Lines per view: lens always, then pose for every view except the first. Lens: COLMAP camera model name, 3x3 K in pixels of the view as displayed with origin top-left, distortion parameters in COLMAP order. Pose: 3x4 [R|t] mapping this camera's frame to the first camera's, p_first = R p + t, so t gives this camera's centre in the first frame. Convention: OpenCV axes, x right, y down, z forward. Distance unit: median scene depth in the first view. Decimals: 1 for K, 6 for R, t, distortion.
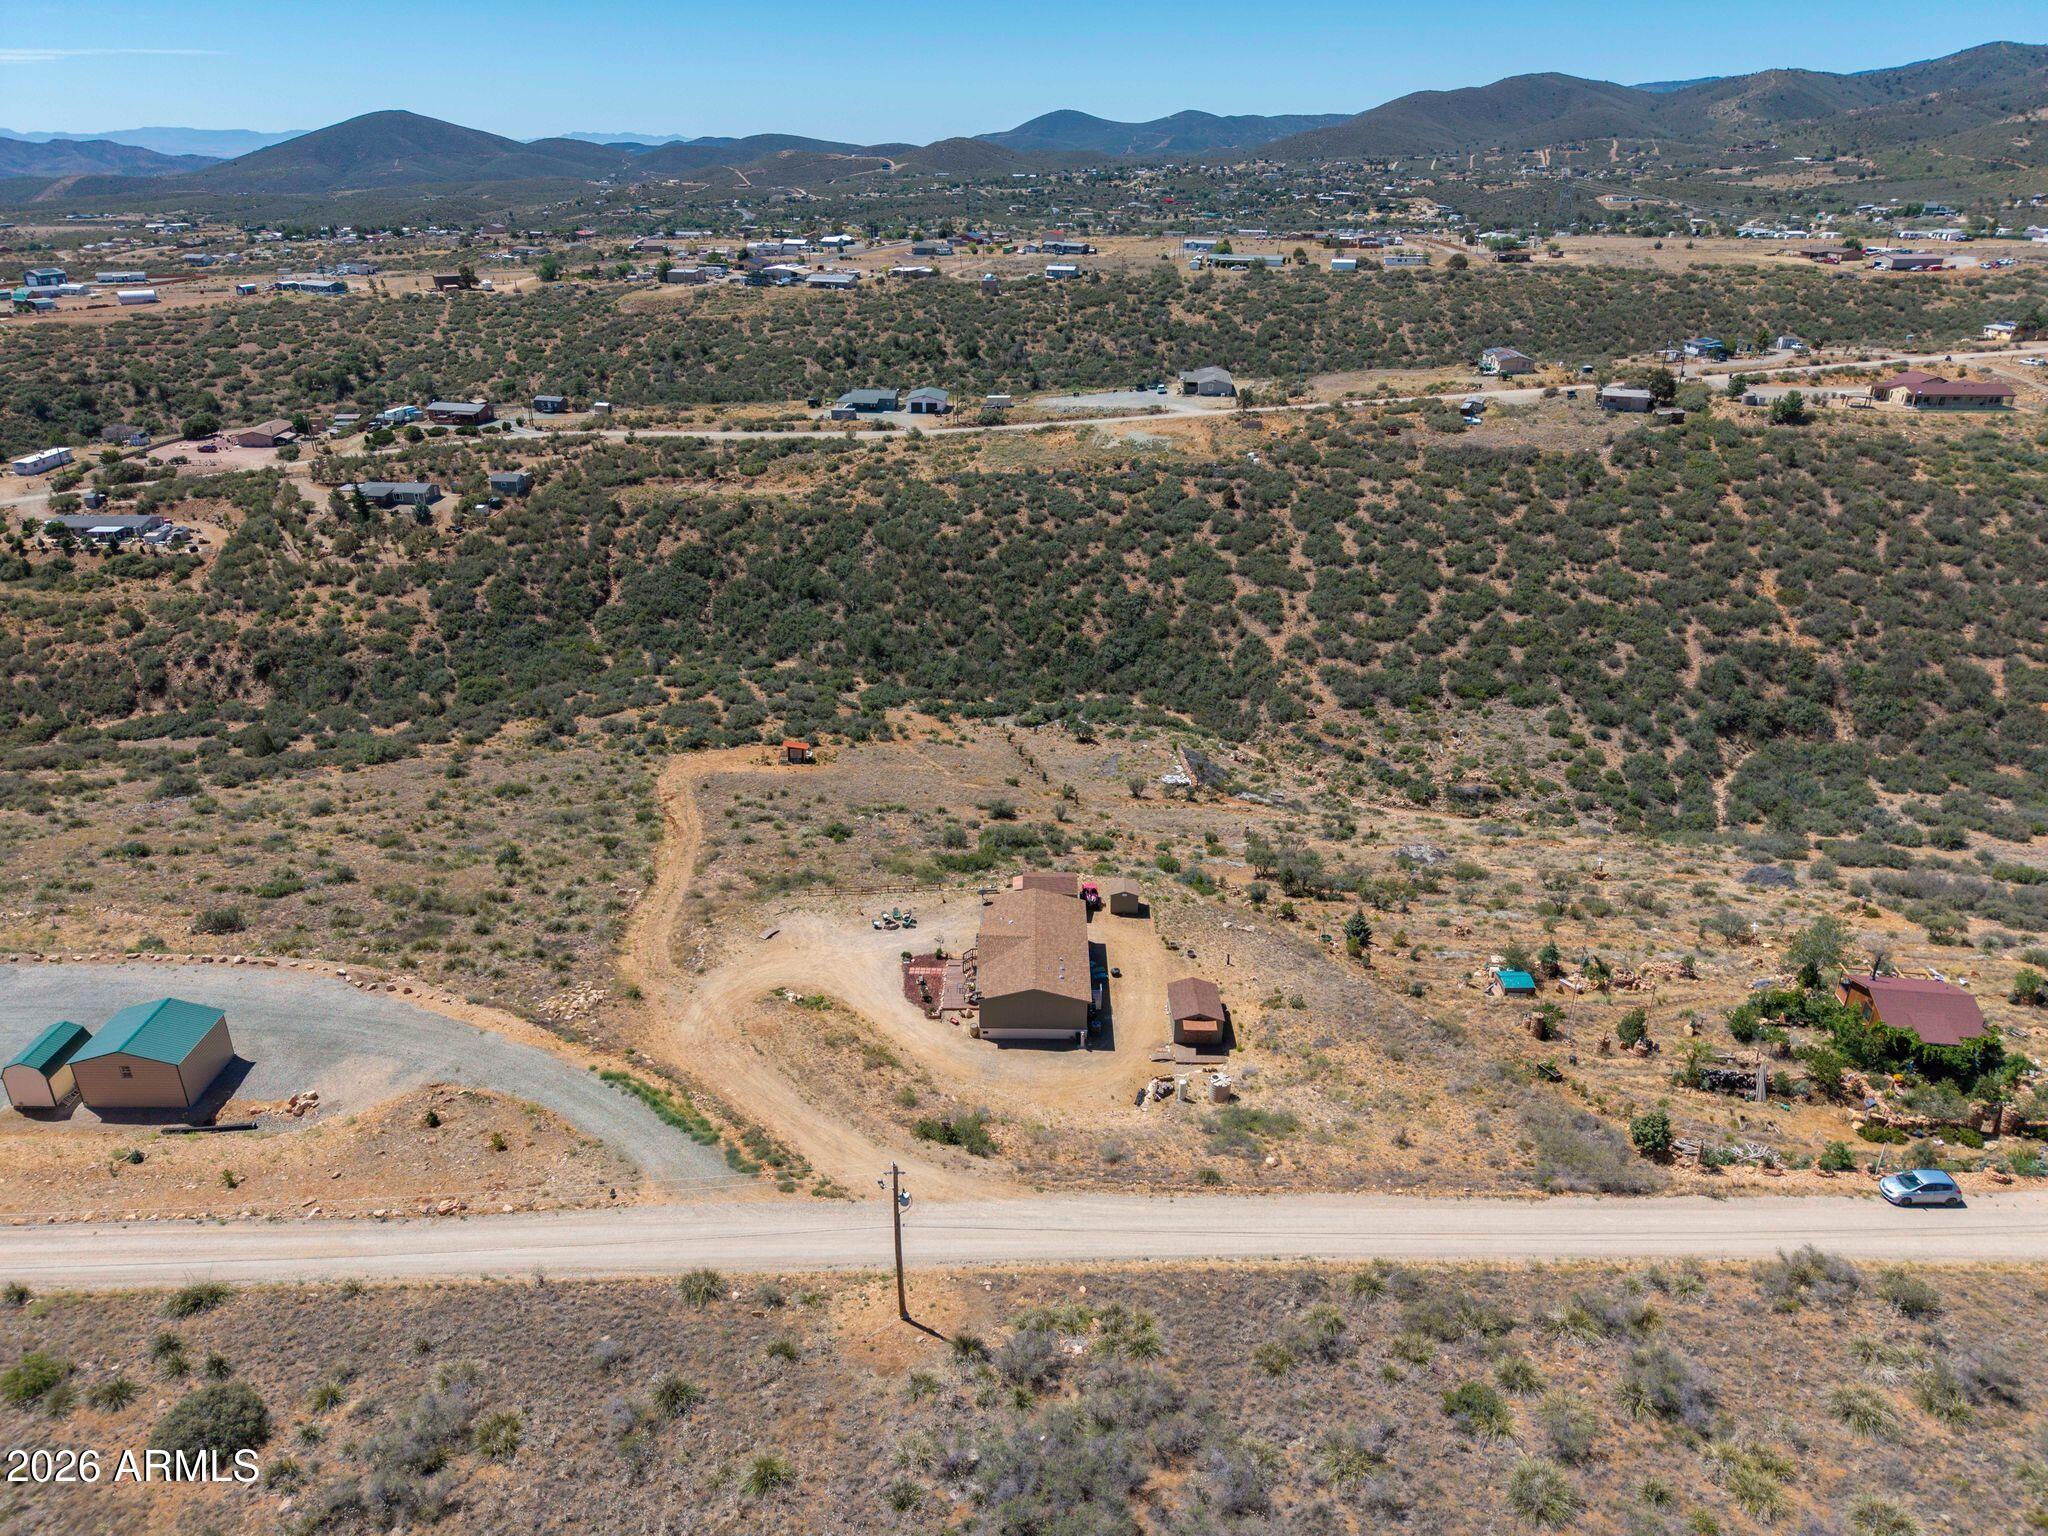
lens RADIAL K [[1374.9, 0, 1027.1], [0, 1374.9, 769.8], [0, 0, 1]] dist [0.017232, -0.015630]
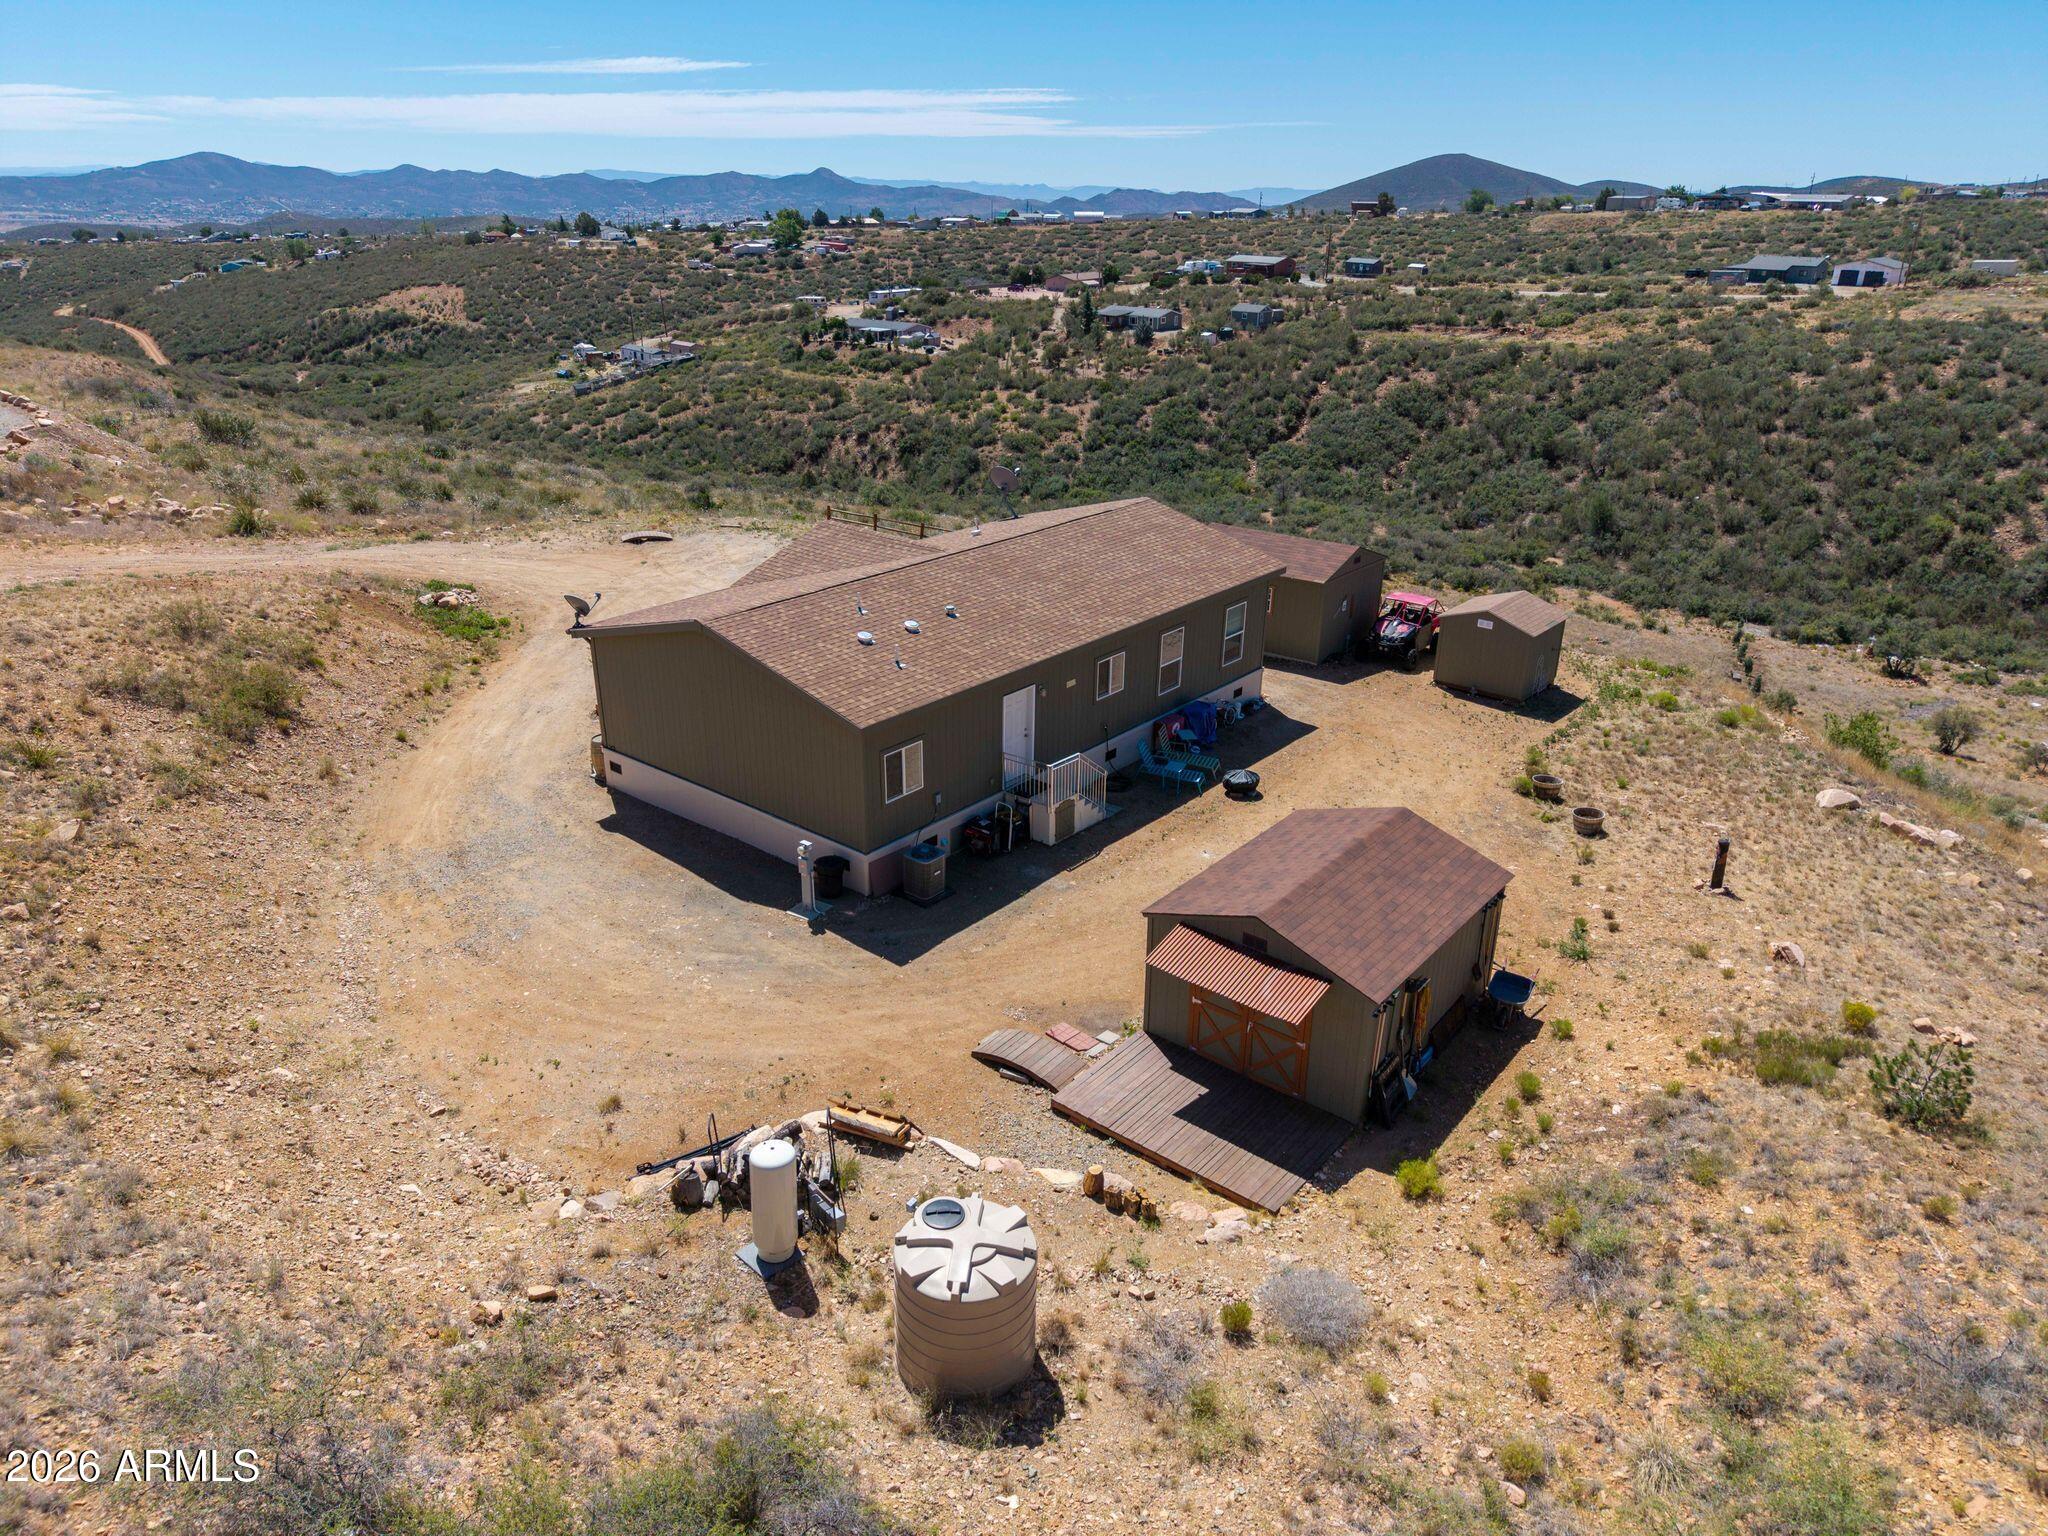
lens RADIAL K [[1374.9, 0, 1016.6], [0, 1374.9, 762.5], [0, 0, 1]] dist [0.017232, -0.015630]
pose [[0.772110, 0.241291, -0.587899, 0.083541], [-0.267074, 0.962655, 0.044344, 0.063860], [0.576644, 0.122775, 0.807718, 0.335469]]
